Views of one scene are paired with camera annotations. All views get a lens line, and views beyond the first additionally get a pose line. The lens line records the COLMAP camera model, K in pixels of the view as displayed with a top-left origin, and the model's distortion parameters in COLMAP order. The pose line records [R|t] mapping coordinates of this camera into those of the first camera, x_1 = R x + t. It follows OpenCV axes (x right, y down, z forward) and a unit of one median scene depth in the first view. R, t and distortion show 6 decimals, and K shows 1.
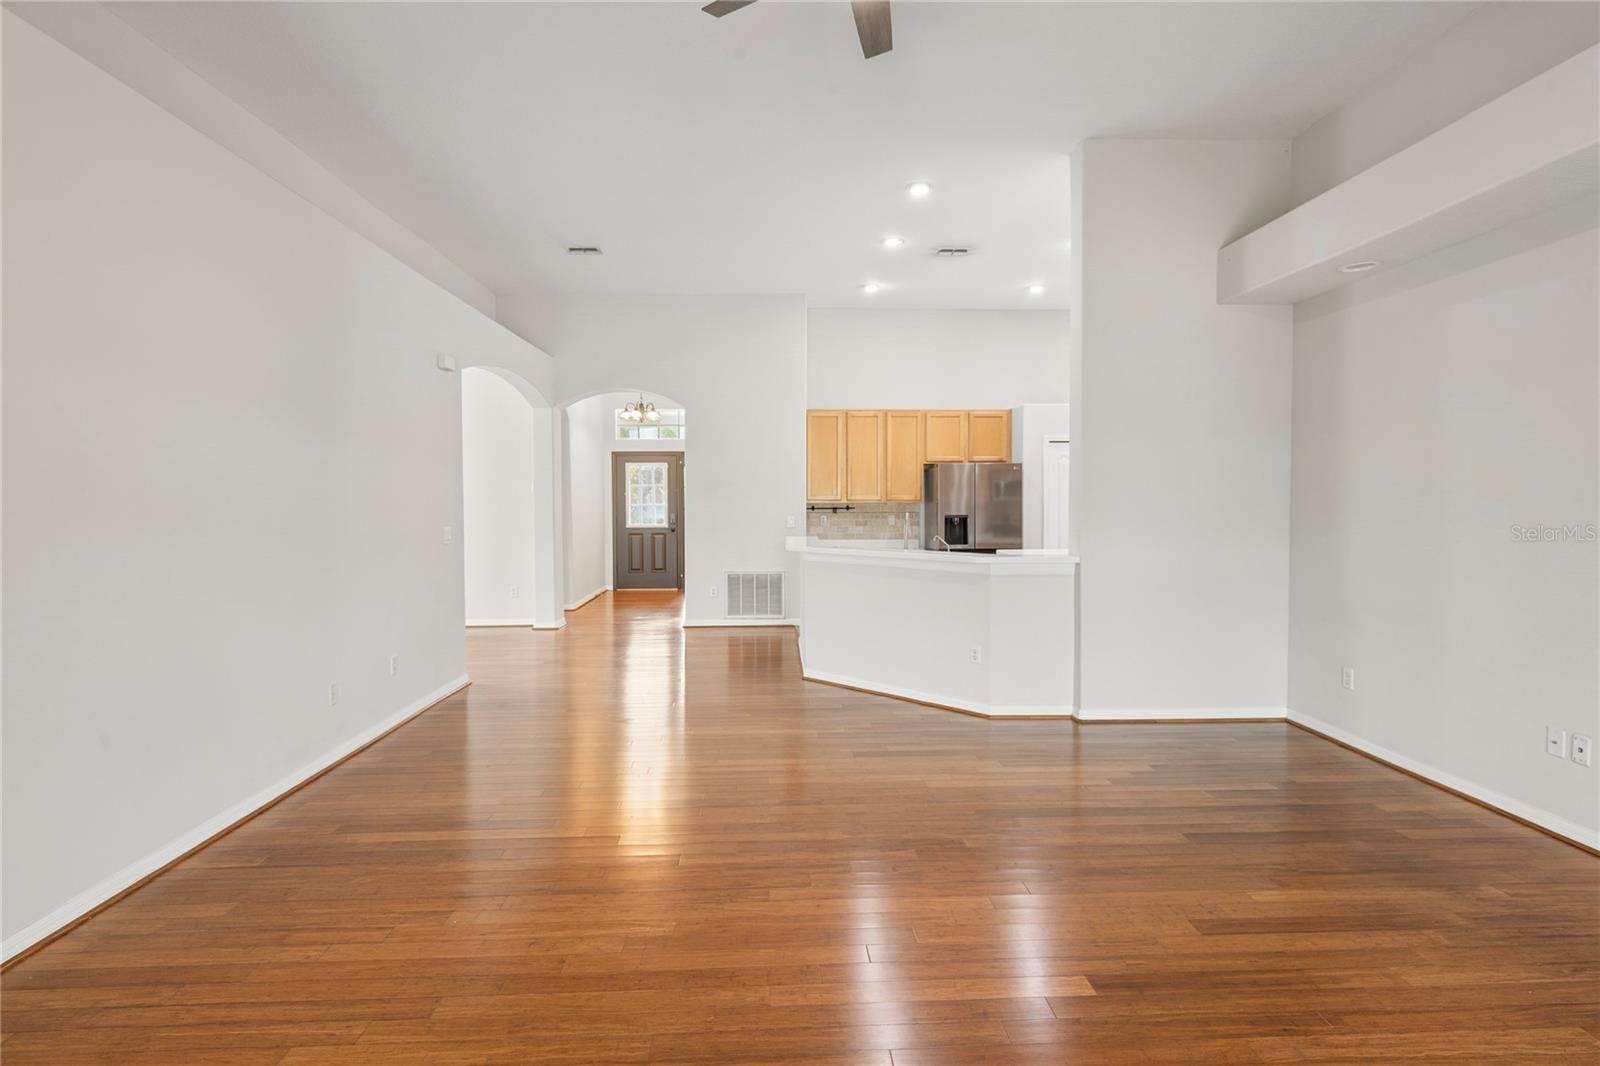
lens RADIAL K [[824.2, 0, 810.8], [0, 824.2, 501.8], [0, 0, 1]] dist [0.001825, 0.000354]
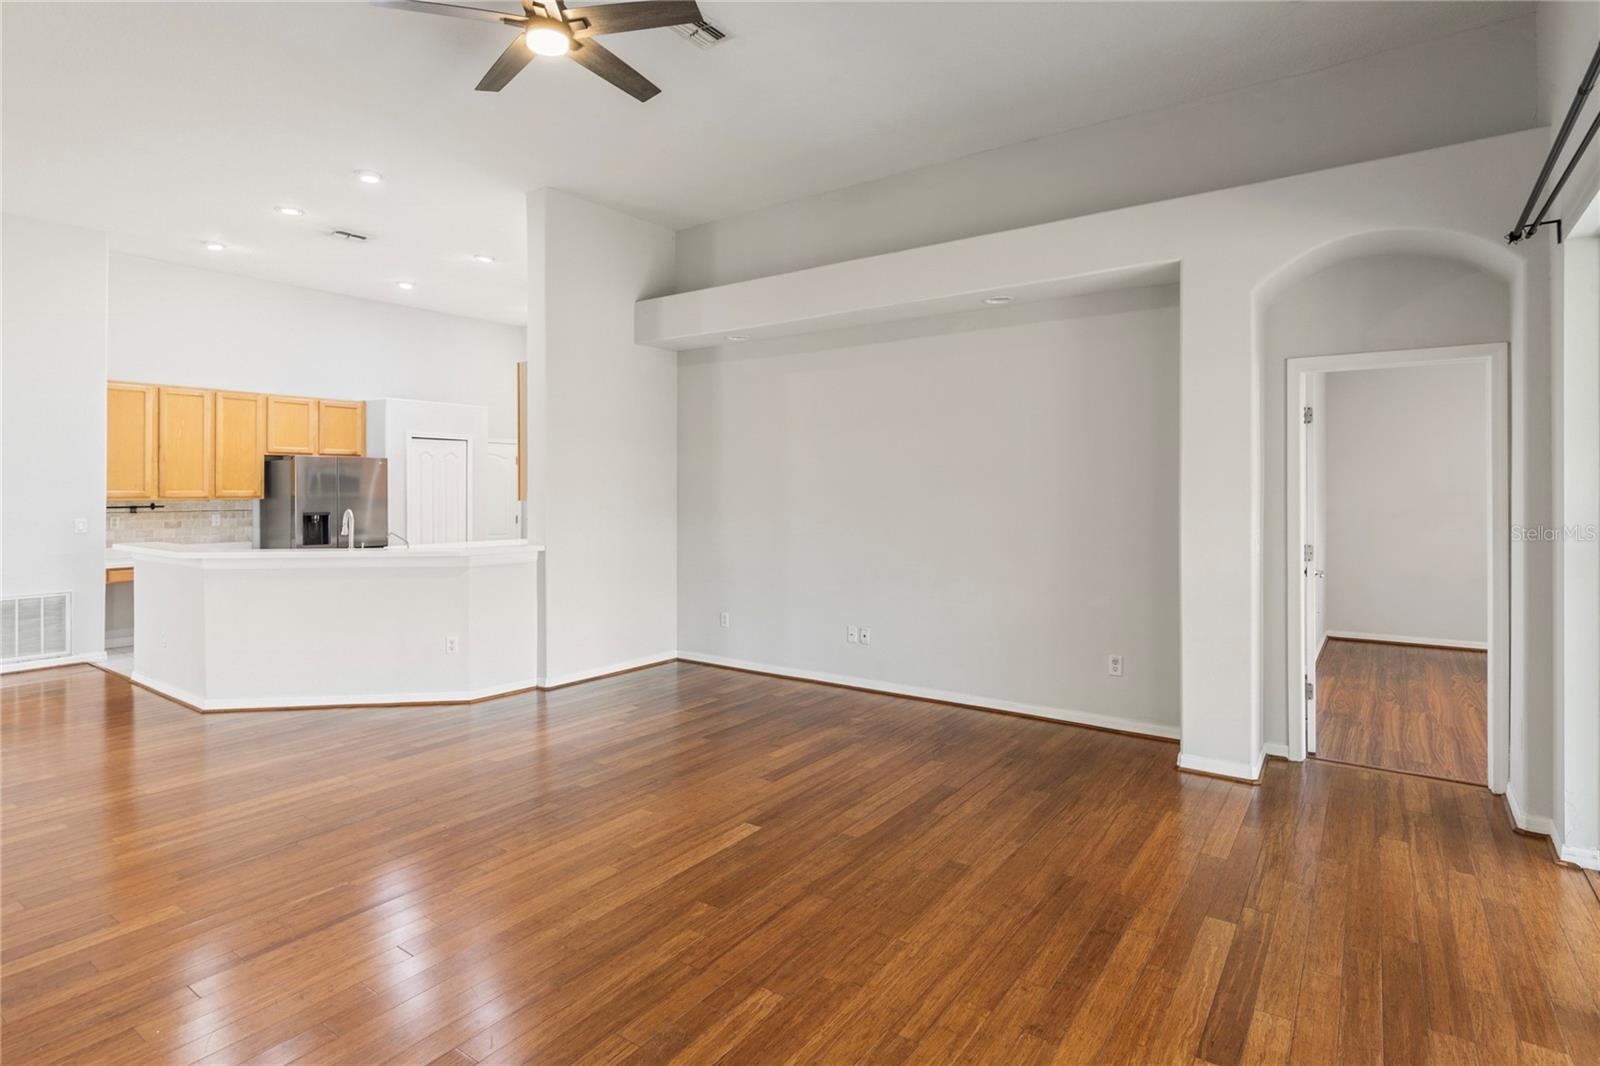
lens RADIAL K [[824.2, 0, 810.8], [0, 824.2, 501.8], [0, 0, 1]] dist [0.001825, 0.000354]
pose [[0.608507, -0.009655, 0.793490, -0.227061], [0.004403, 0.999952, 0.008791, -0.001657], [-0.793536, -0.001855, 0.608520, 0.006539]]
